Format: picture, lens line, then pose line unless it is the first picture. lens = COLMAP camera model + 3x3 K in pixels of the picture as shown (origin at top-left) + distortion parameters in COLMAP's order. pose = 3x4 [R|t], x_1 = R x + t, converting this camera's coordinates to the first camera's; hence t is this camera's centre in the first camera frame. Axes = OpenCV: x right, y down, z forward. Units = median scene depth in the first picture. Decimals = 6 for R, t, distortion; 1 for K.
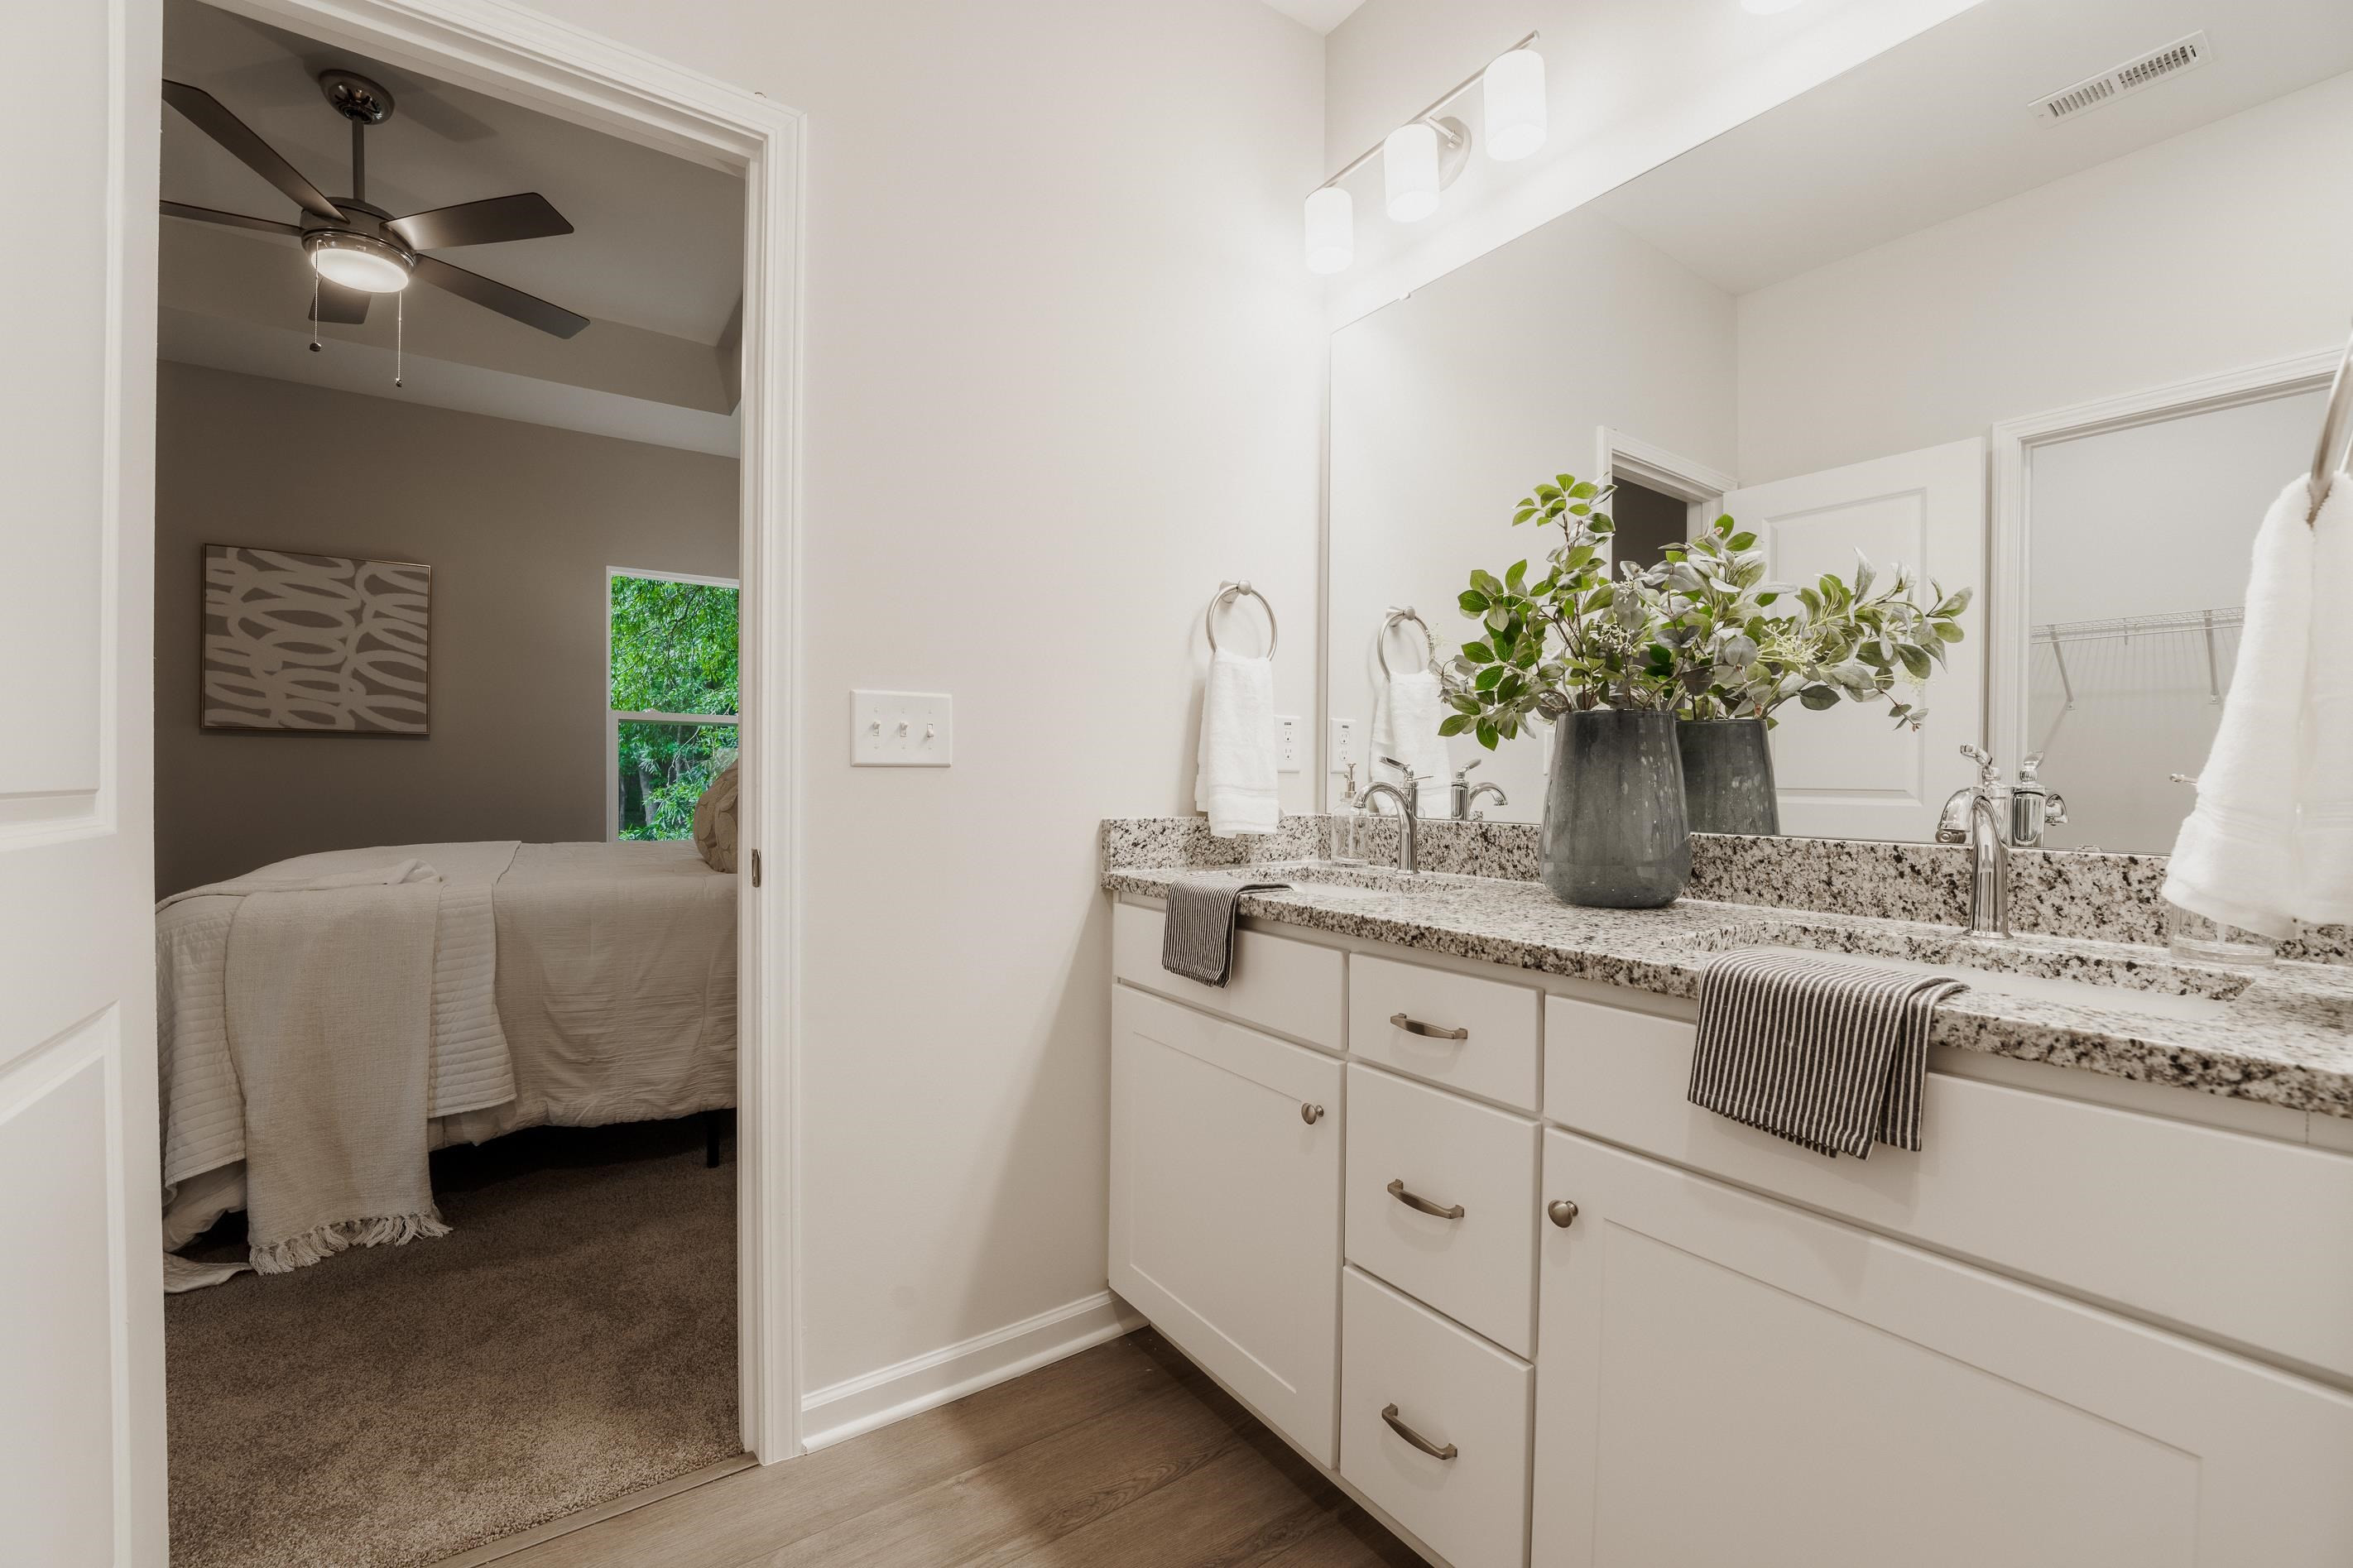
lens RADIAL K [[963.5, 0, 1178.9], [0, 963.5, 781.9], [0, 0, 1]] dist [-0.027539, 0.004970]
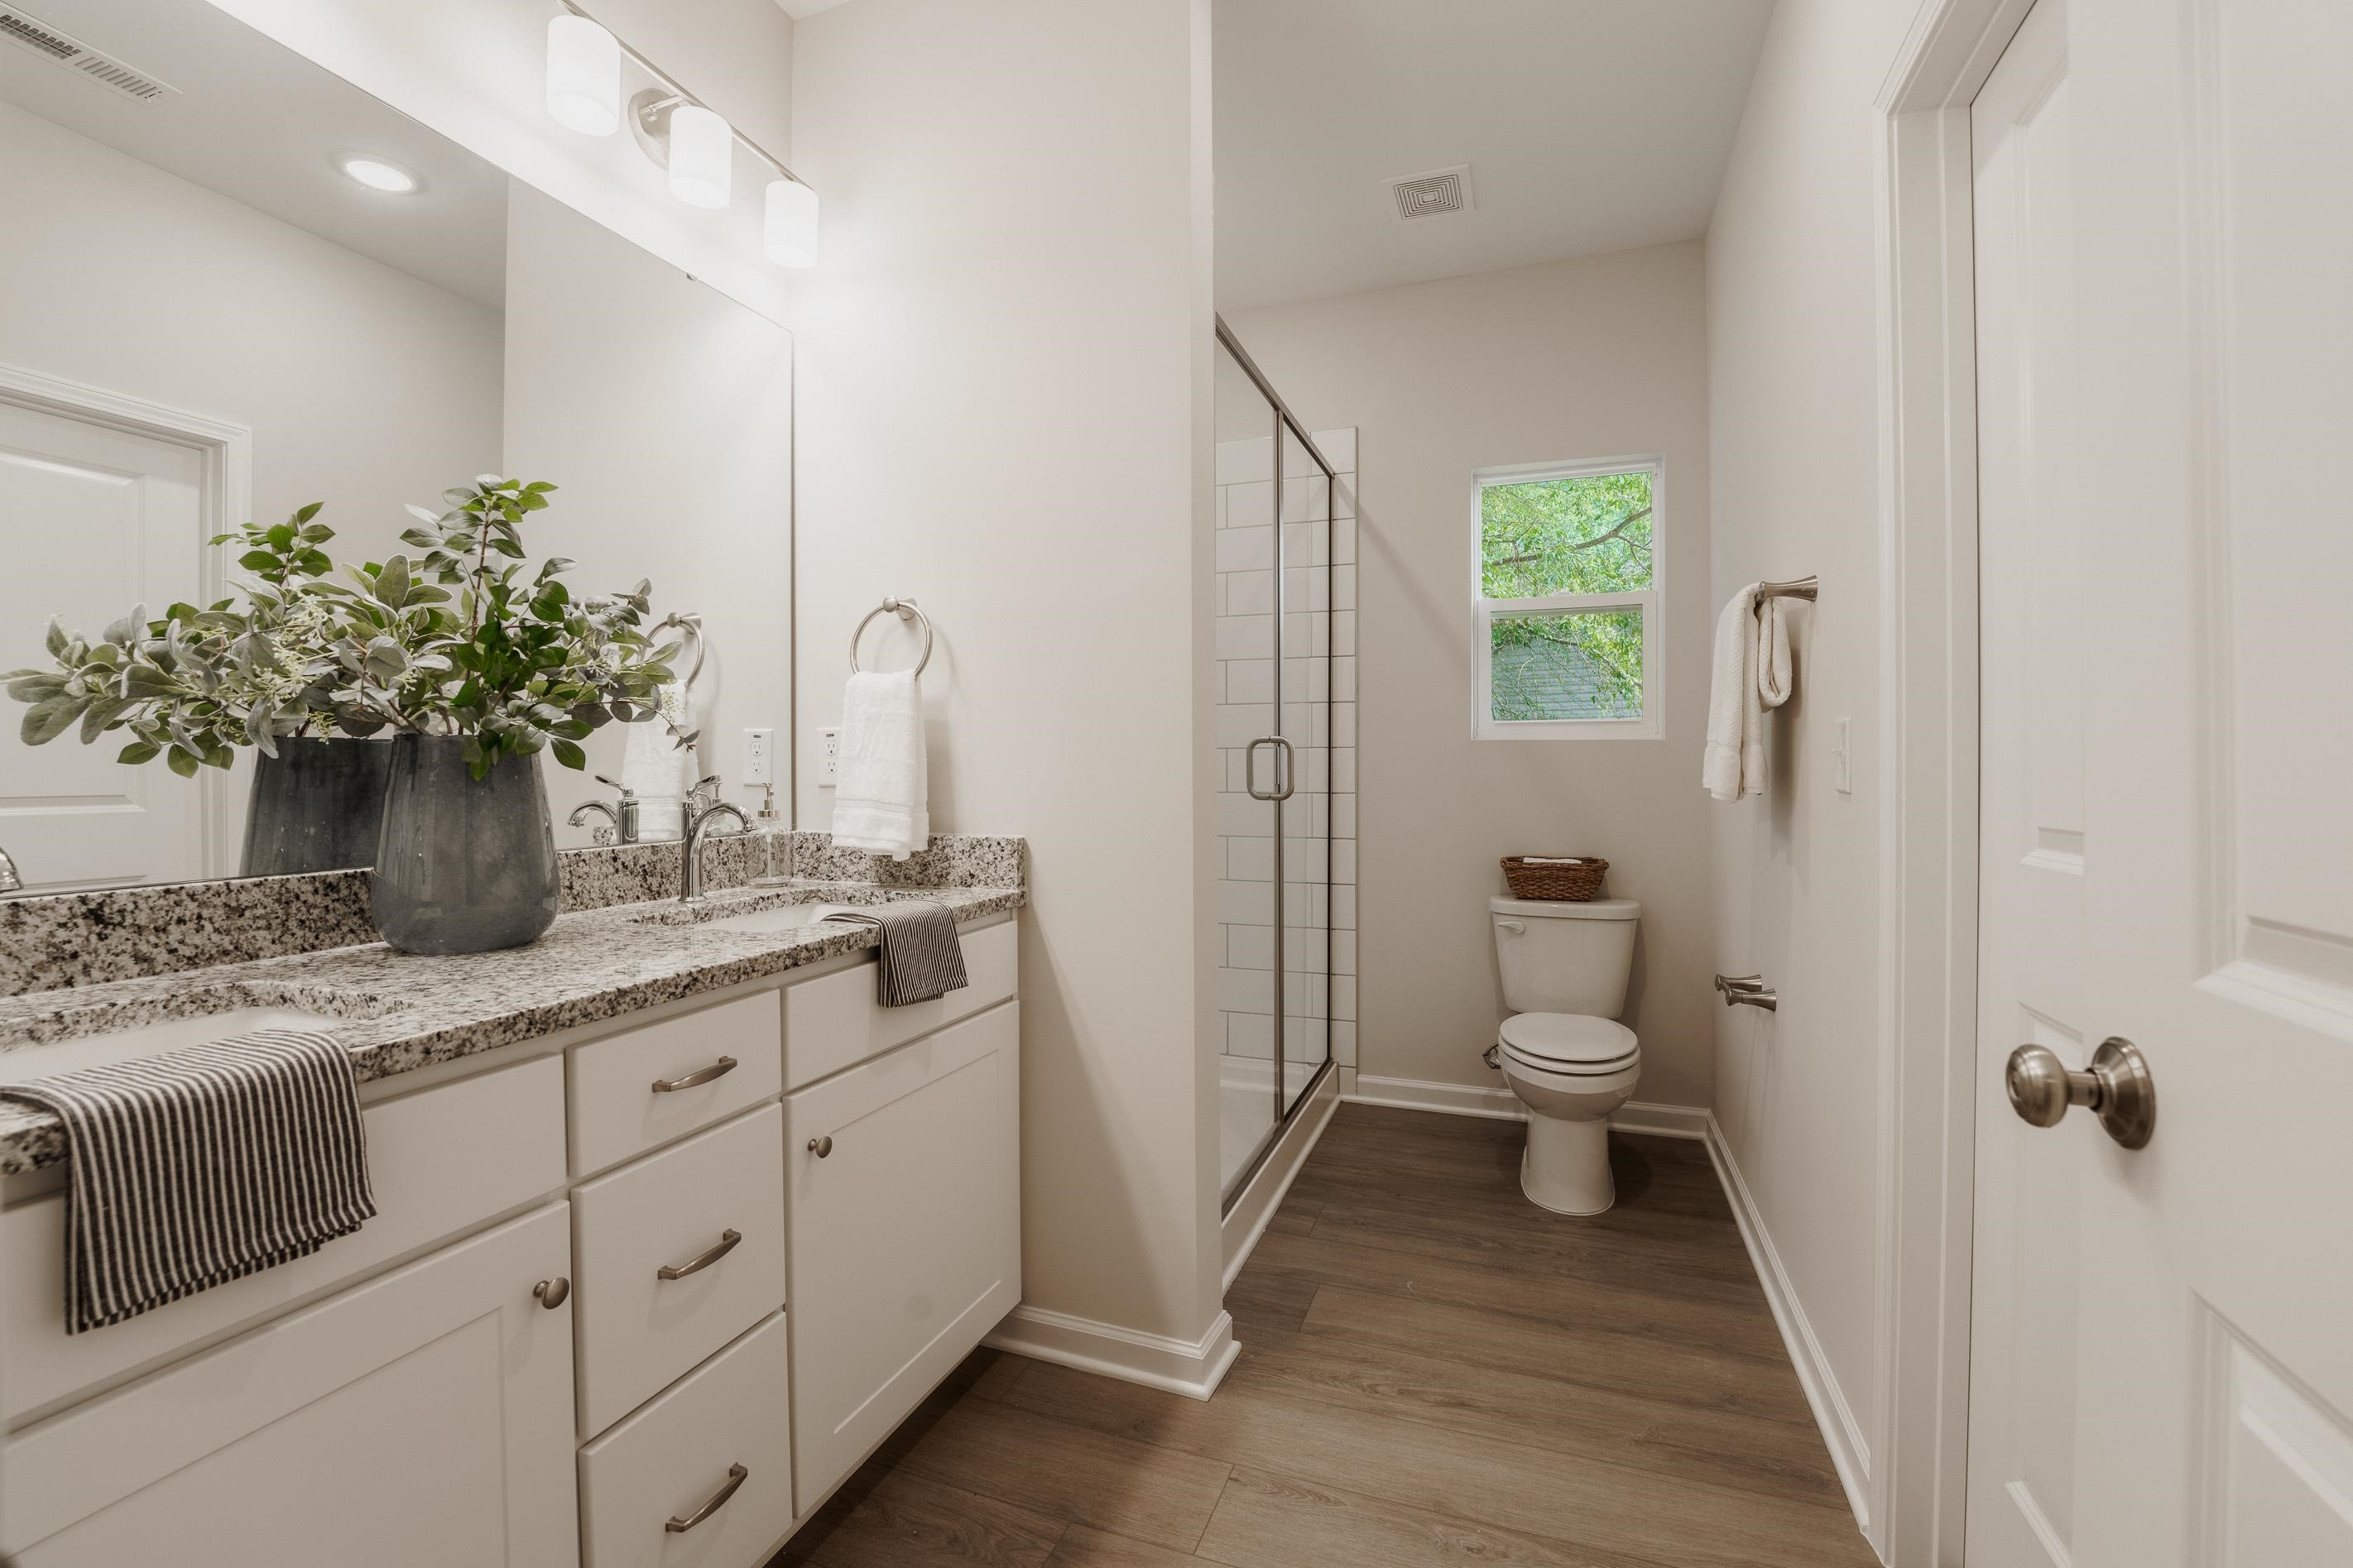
lens RADIAL K [[963.5, 0, 1185.0], [0, 963.5, 778.1], [0, 0, 1]] dist [-0.027539, 0.004970]
pose [[-0.567418, -0.014645, 0.823300, -0.756274], [0.002639, 0.999804, 0.019603, -0.053337], [-0.823426, 0.013295, -0.567268, 1.087787]]
